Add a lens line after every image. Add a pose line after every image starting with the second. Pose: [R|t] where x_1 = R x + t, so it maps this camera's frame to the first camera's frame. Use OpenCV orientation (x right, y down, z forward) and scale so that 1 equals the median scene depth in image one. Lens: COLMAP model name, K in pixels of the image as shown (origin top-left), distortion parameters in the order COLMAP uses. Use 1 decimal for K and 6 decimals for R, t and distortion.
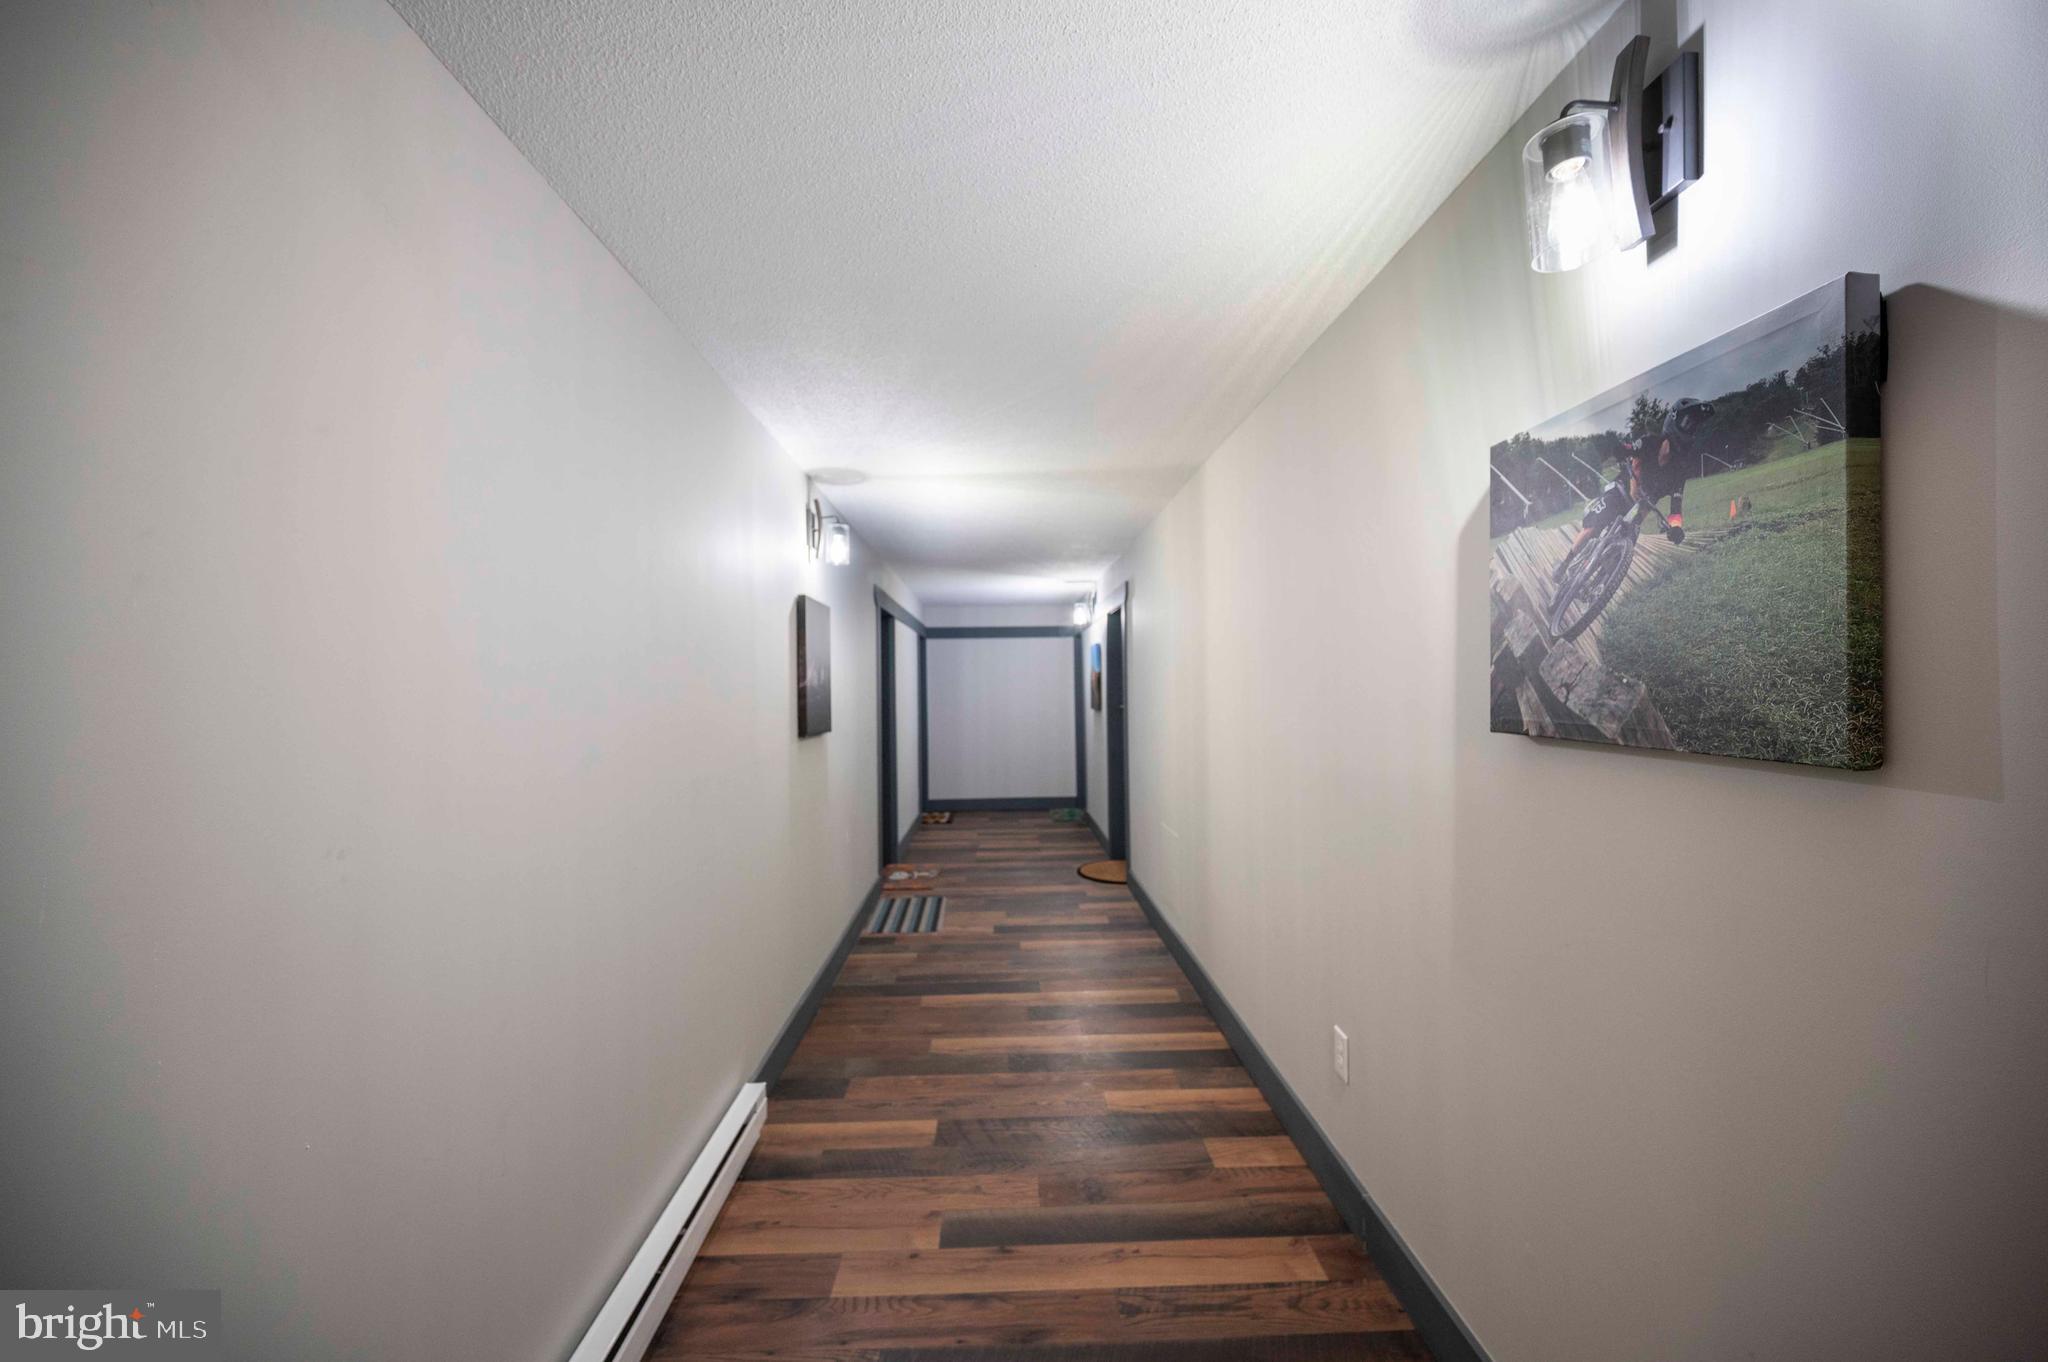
lens RADIAL K [[800.2, 0, 1024.1], [0, 800.2, 679.4], [0, 0, 1]] dist [-0.000986, -0.000497]
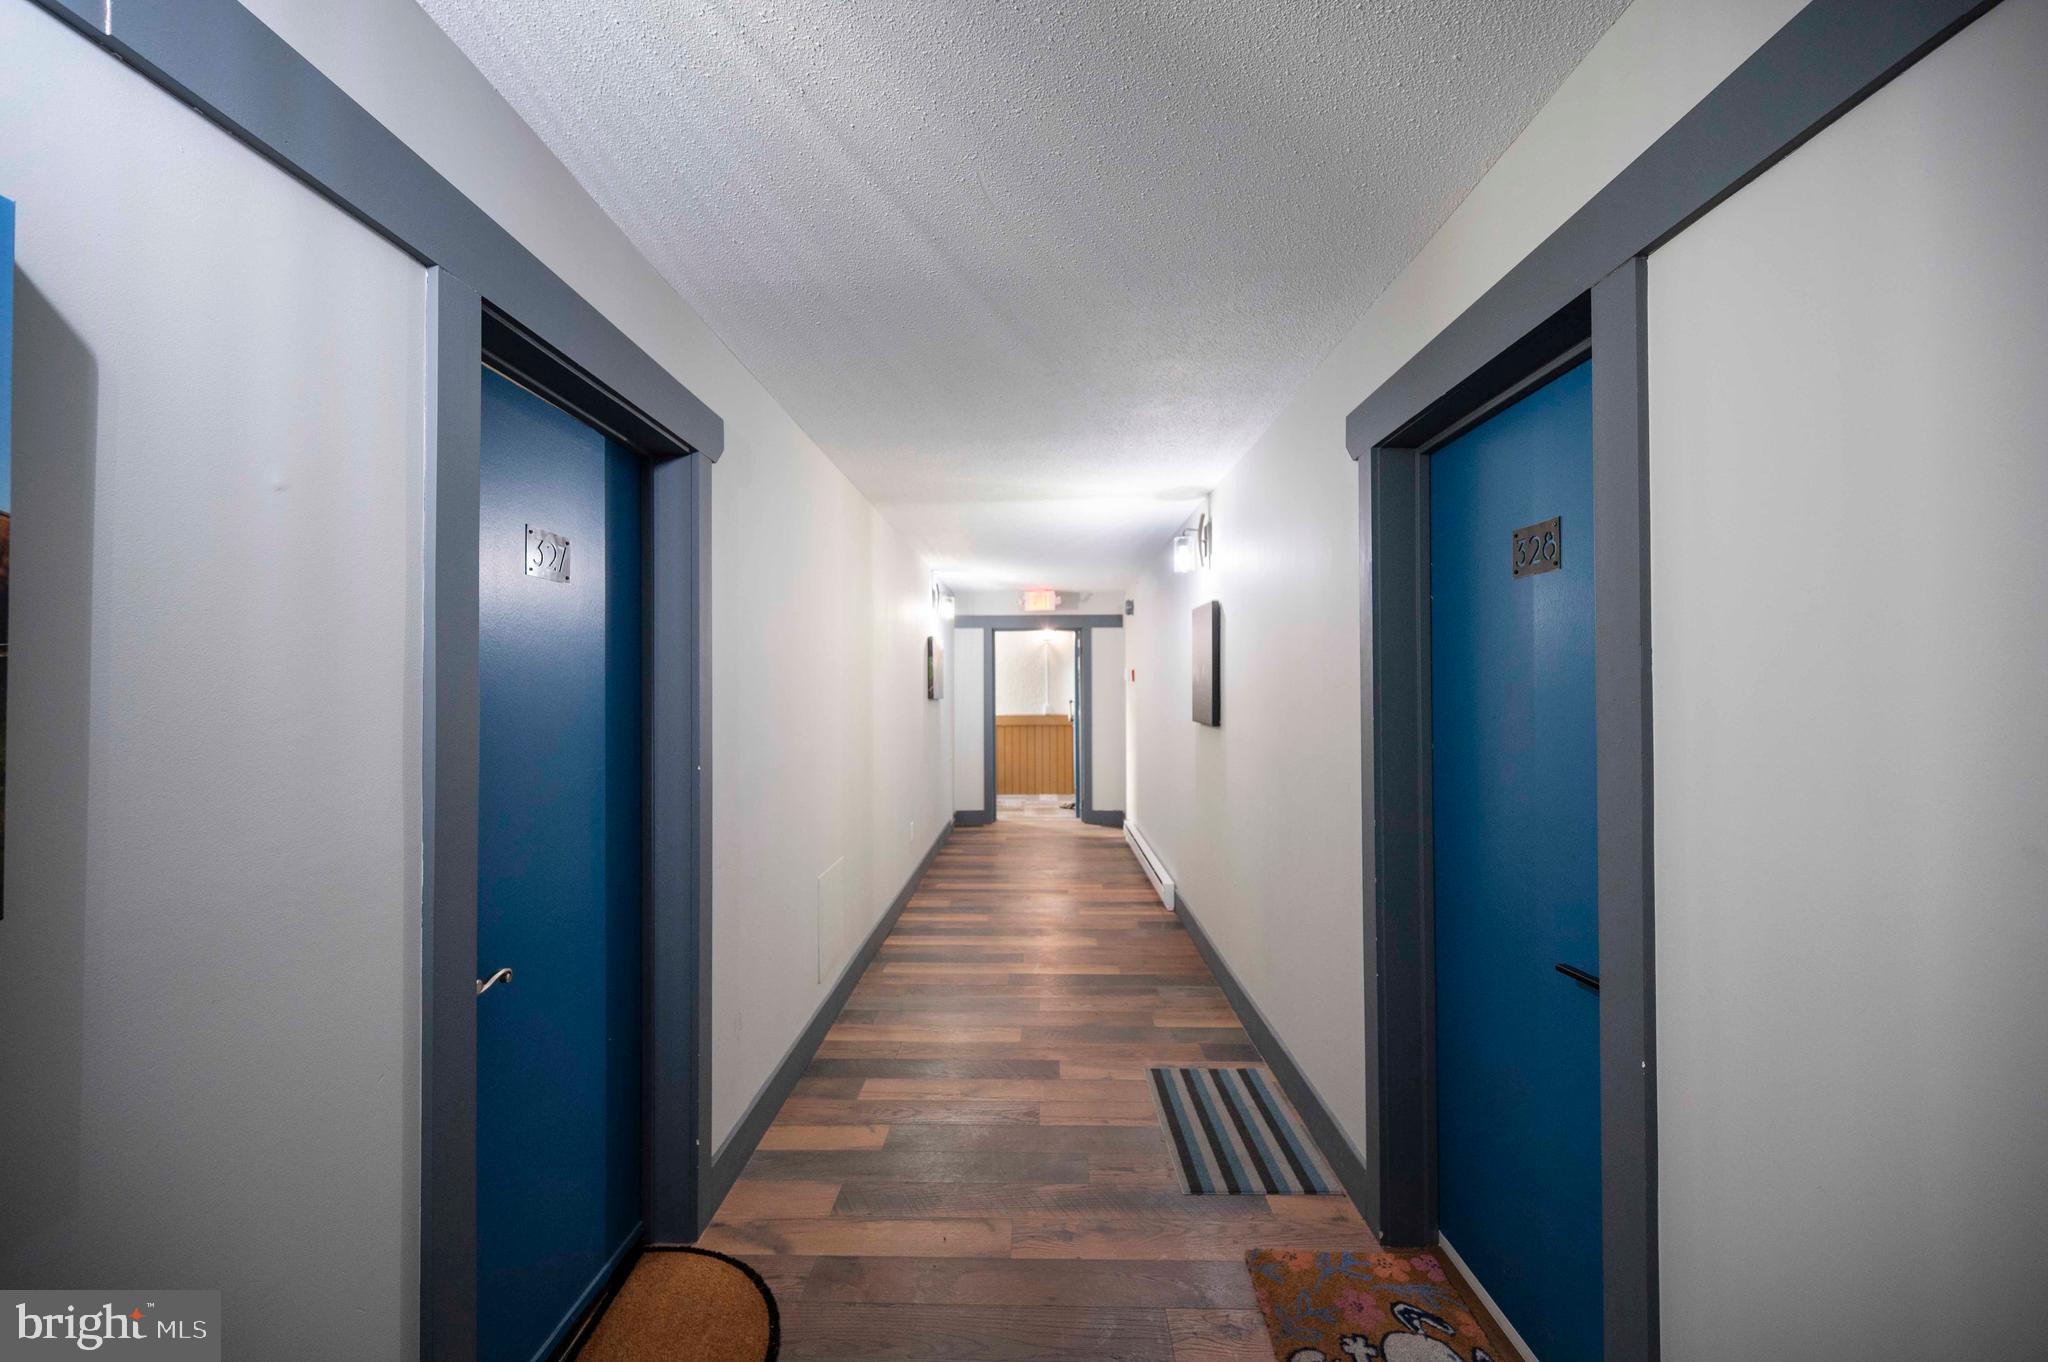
lens RADIAL K [[800.2, 0, 1024.1], [0, 800.2, 679.4], [0, 0, 1]] dist [-0.000986, -0.000497]
pose [[-0.998778, 0.007992, 0.048781, -0.050514], [0.007174, 0.999831, -0.016933, 0.019424], [-0.048909, -0.016563, -0.998666, 1.946248]]
